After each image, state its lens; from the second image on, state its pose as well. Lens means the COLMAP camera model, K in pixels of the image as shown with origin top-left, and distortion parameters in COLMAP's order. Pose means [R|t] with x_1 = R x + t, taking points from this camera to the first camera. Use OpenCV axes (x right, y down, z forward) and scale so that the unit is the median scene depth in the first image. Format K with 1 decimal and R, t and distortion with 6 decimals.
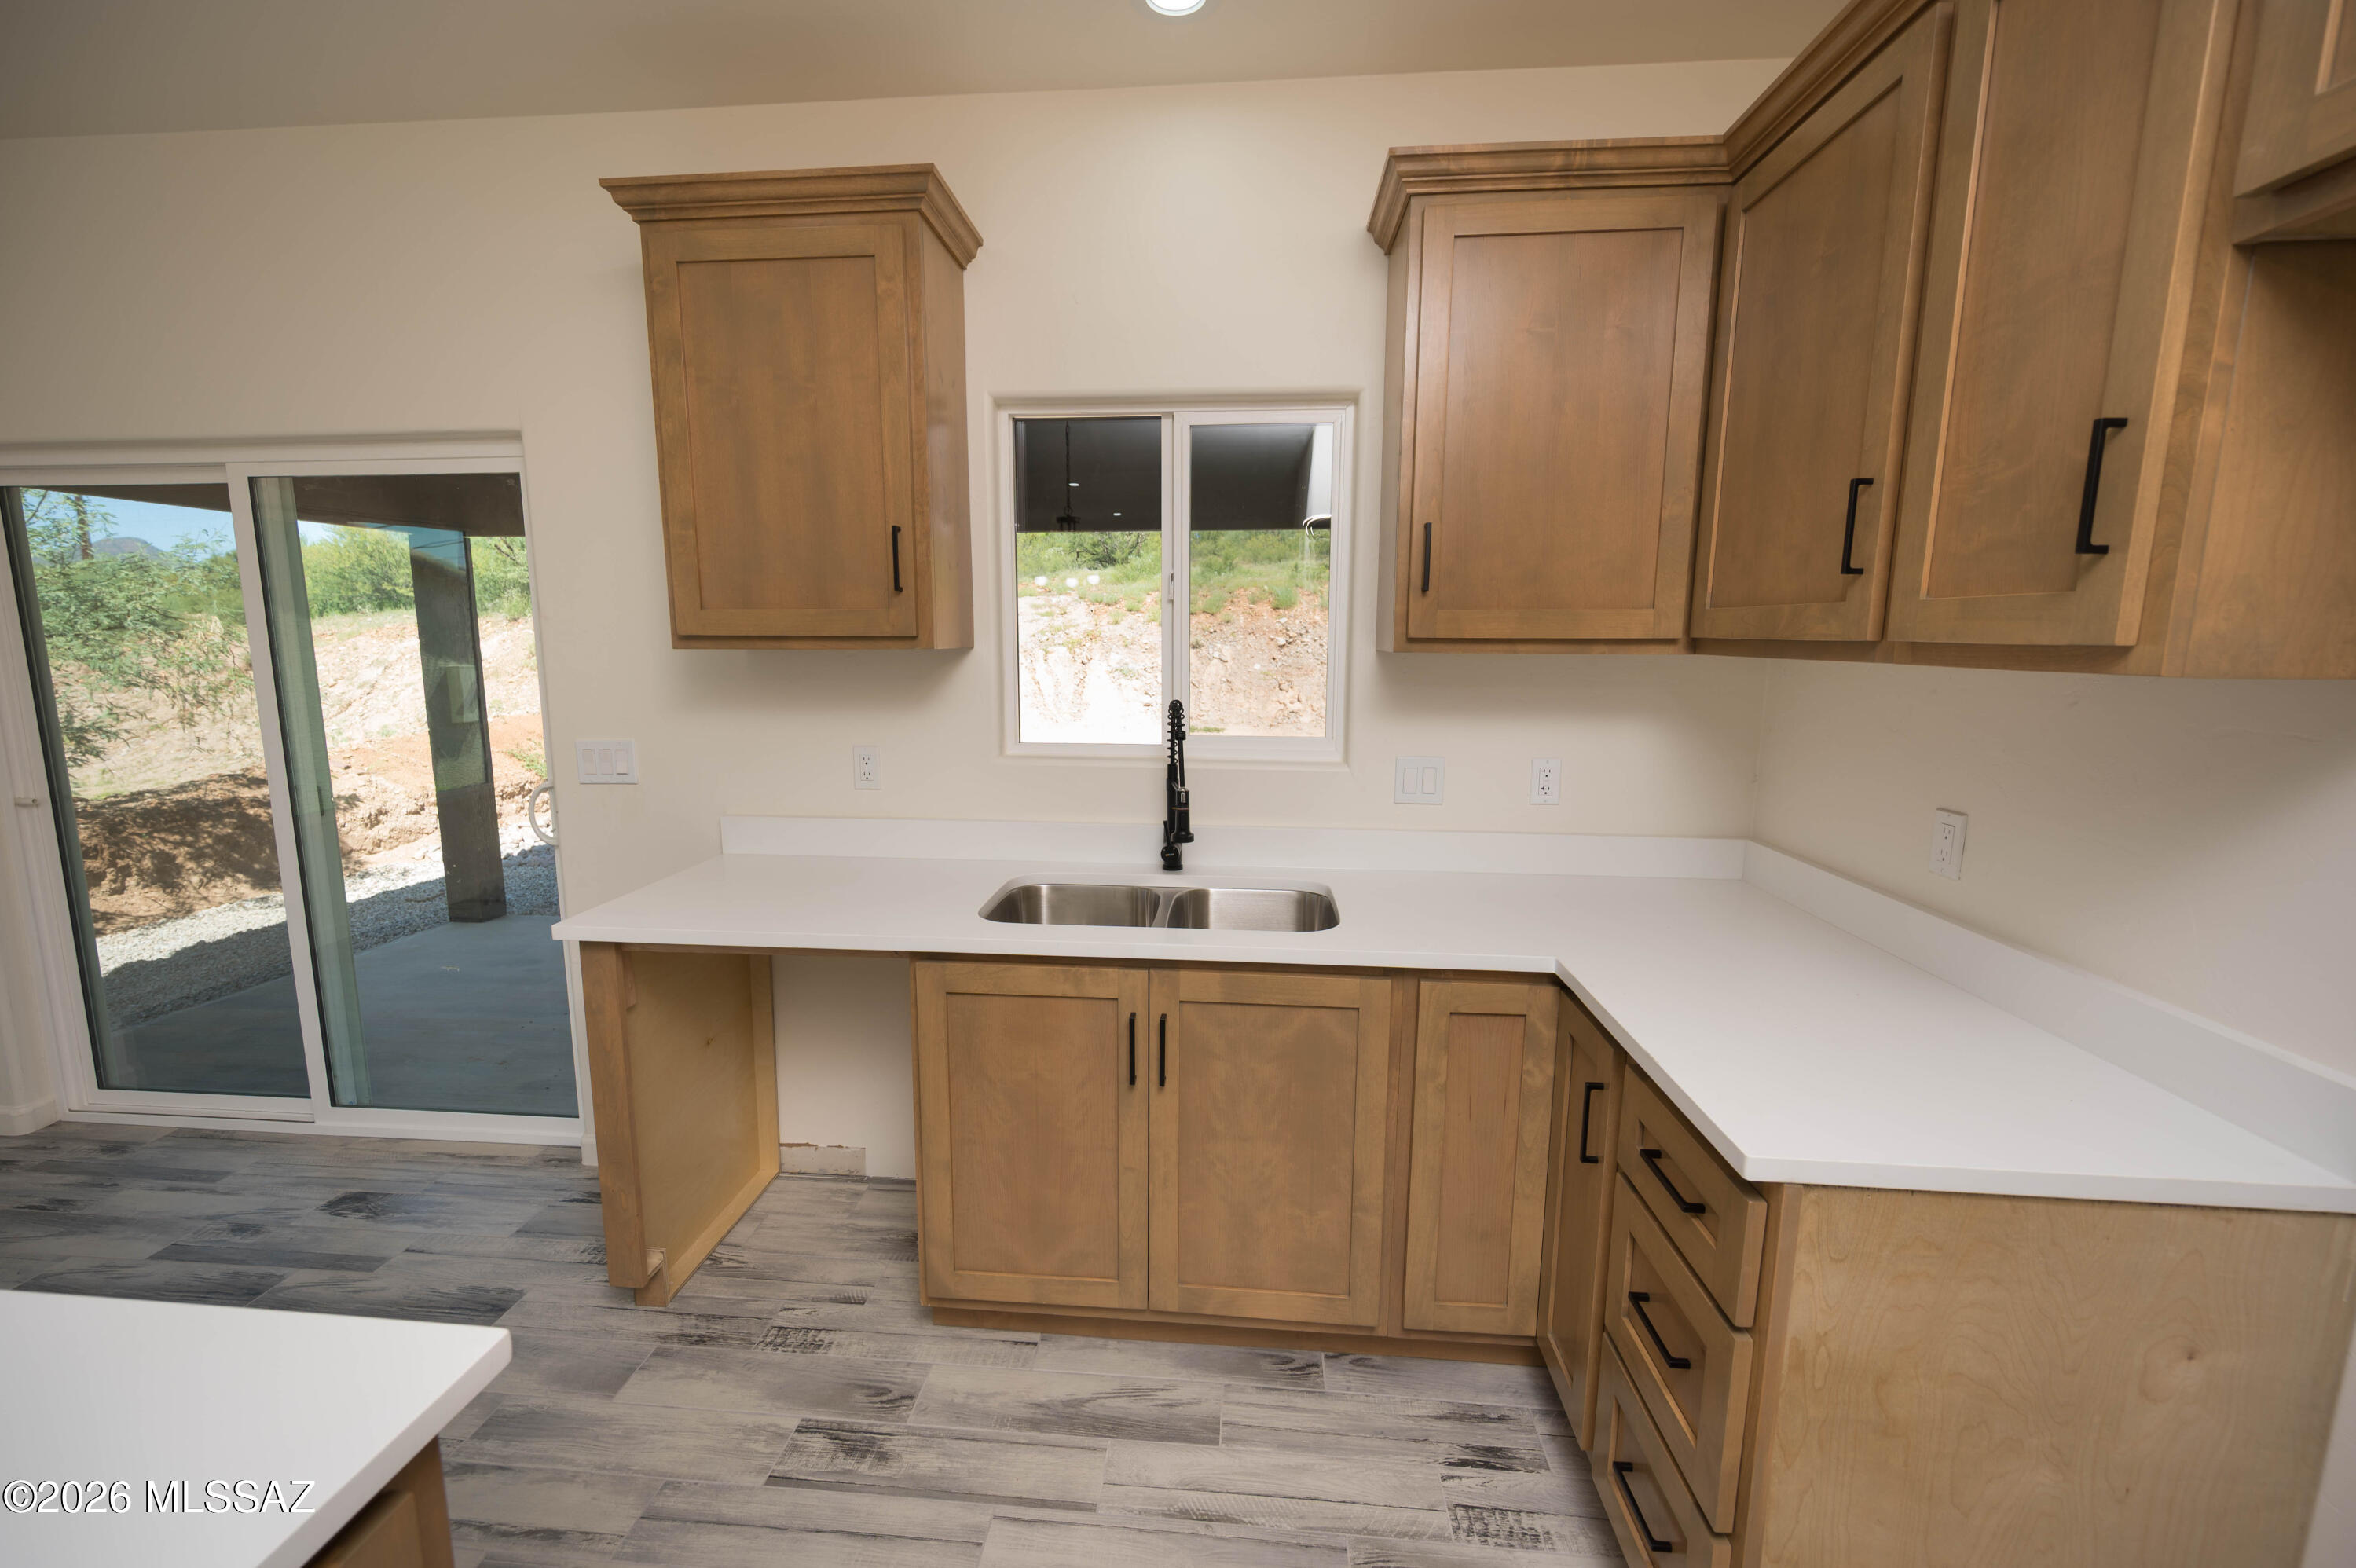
lens RADIAL K [[948.6, 0, 1177.4], [0, 948.6, 772.9], [0, 0, 1]] dist [0.000783, -0.000056]
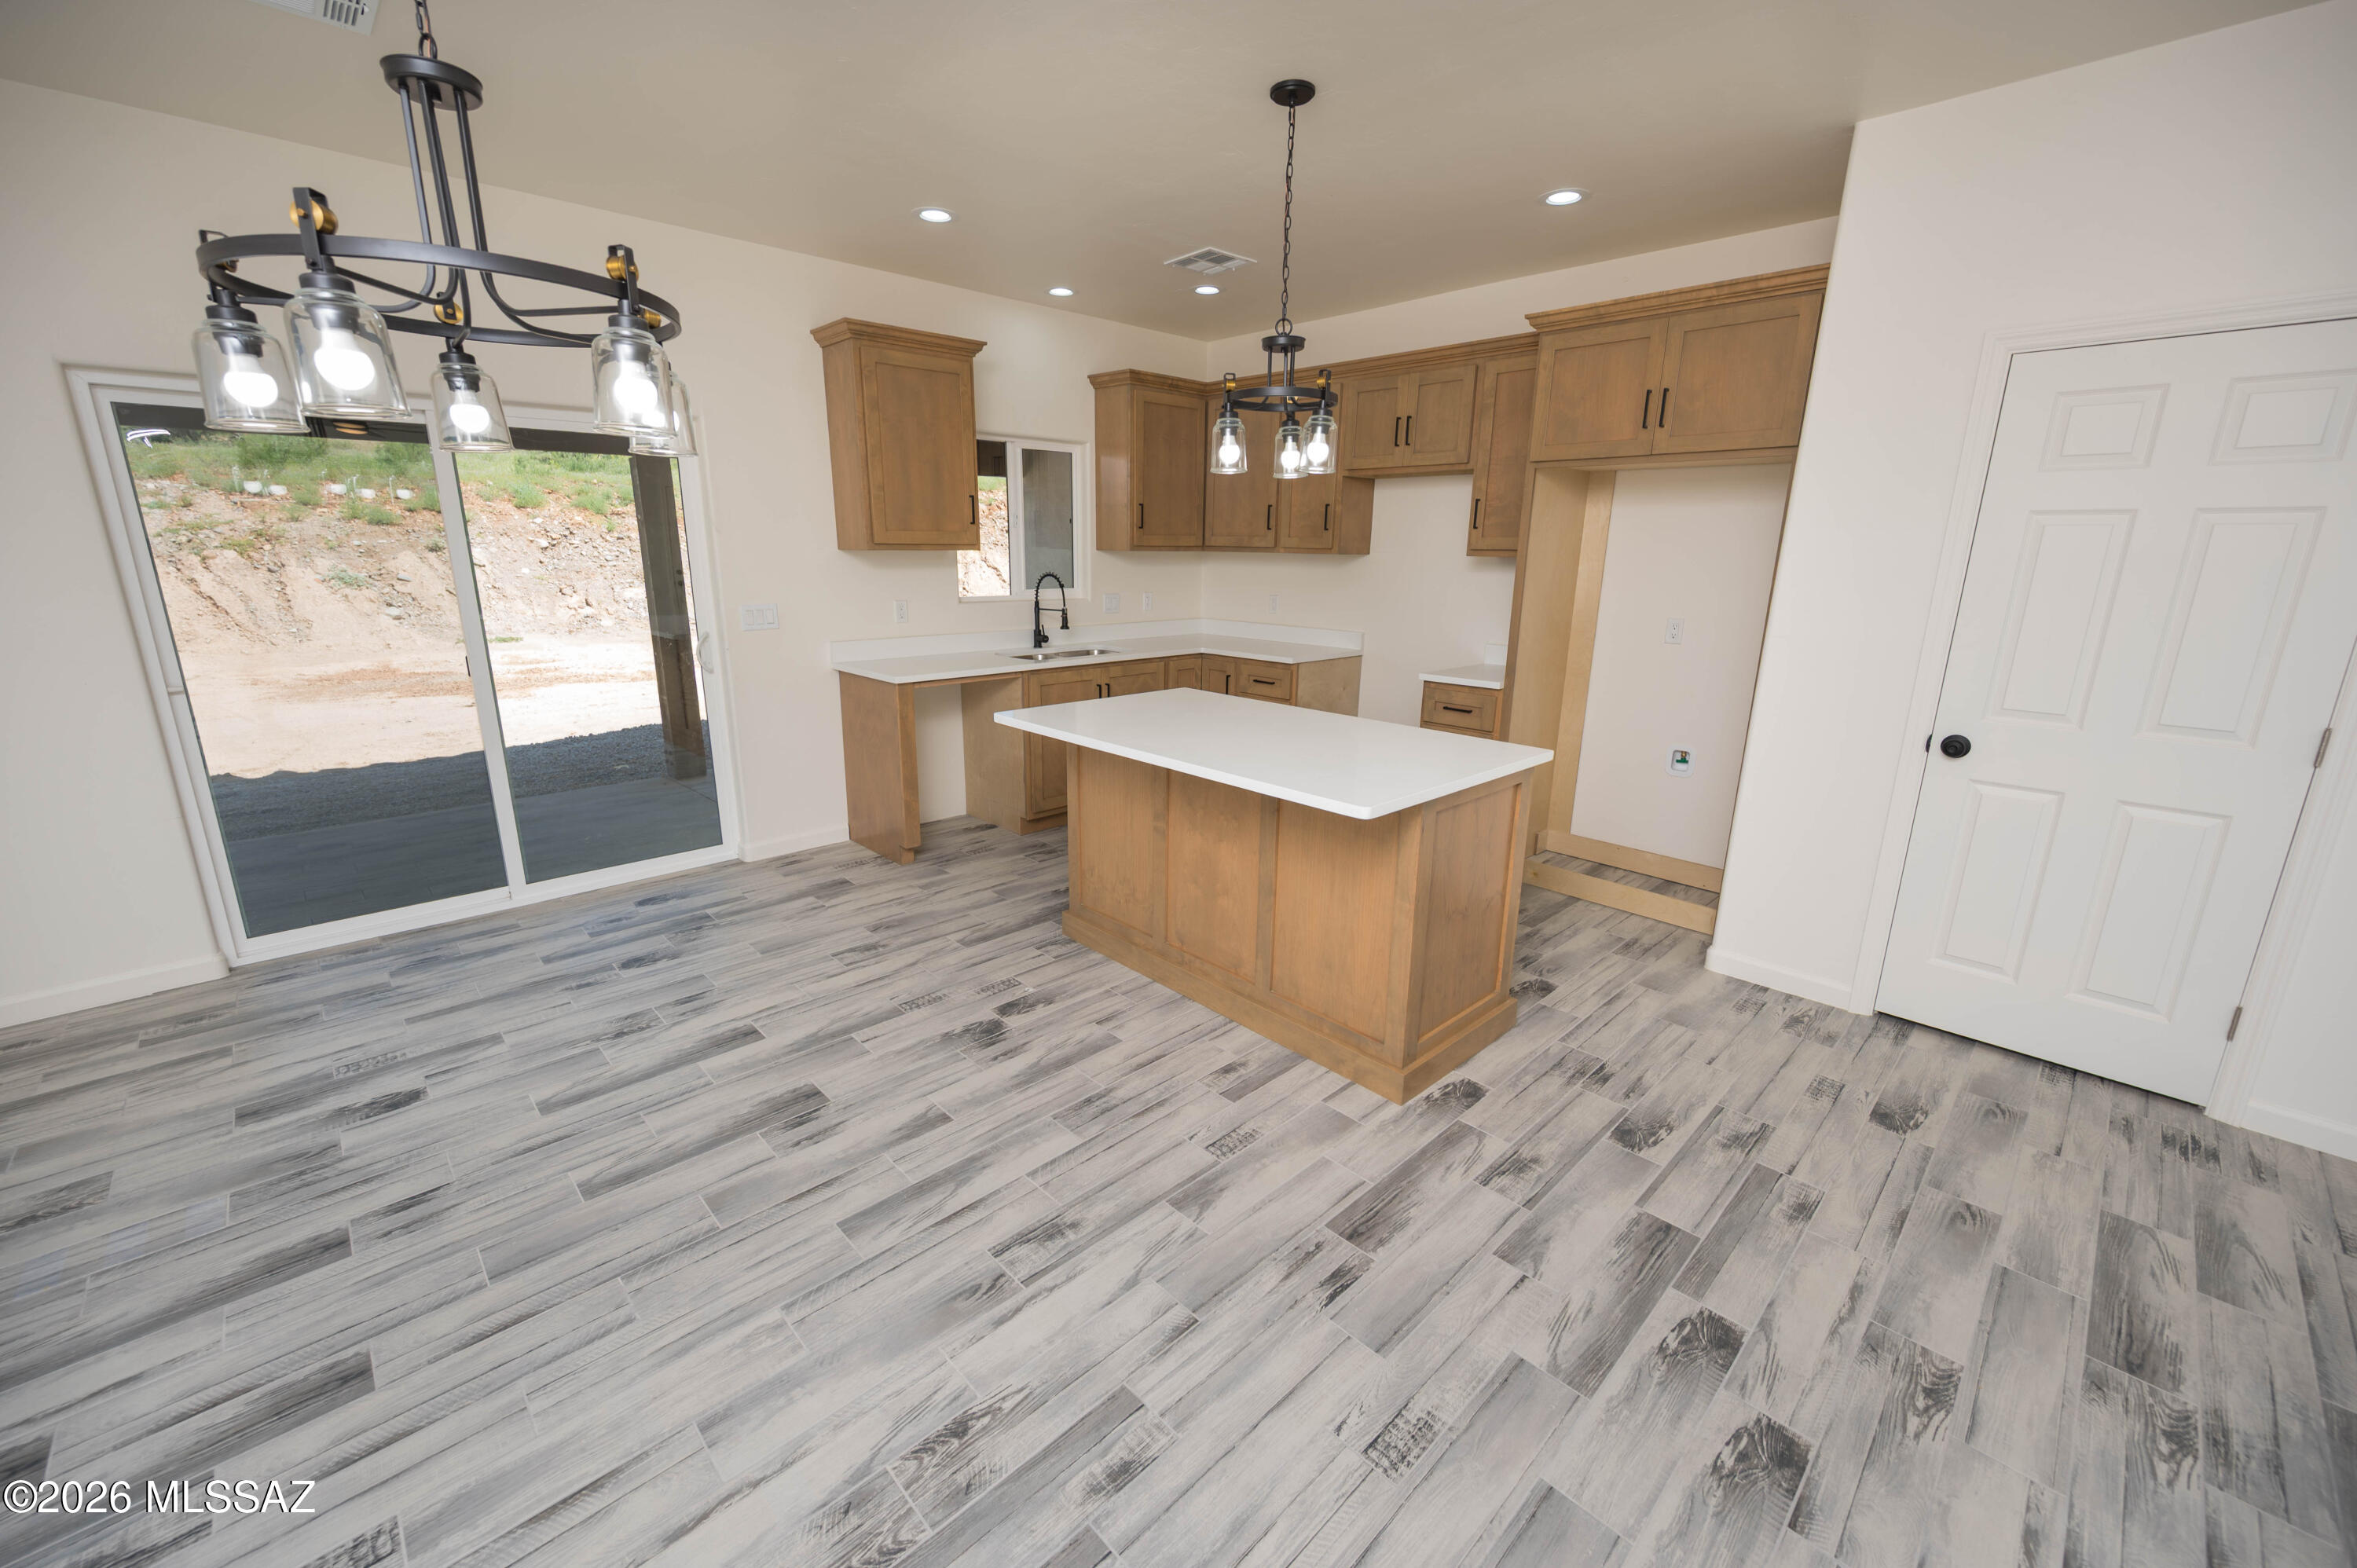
lens RADIAL K [[937.0, 0, 1181.8], [0, 937.0, 790.6], [0, 0, 1]] dist [-0.000522, -0.000297]
pose [[0.653326, -0.189596, 0.732952, -1.348138], [0.100587, 0.981289, 0.164175, 0.092314], [-0.750365, -0.033535, 0.660172, -0.691624]]
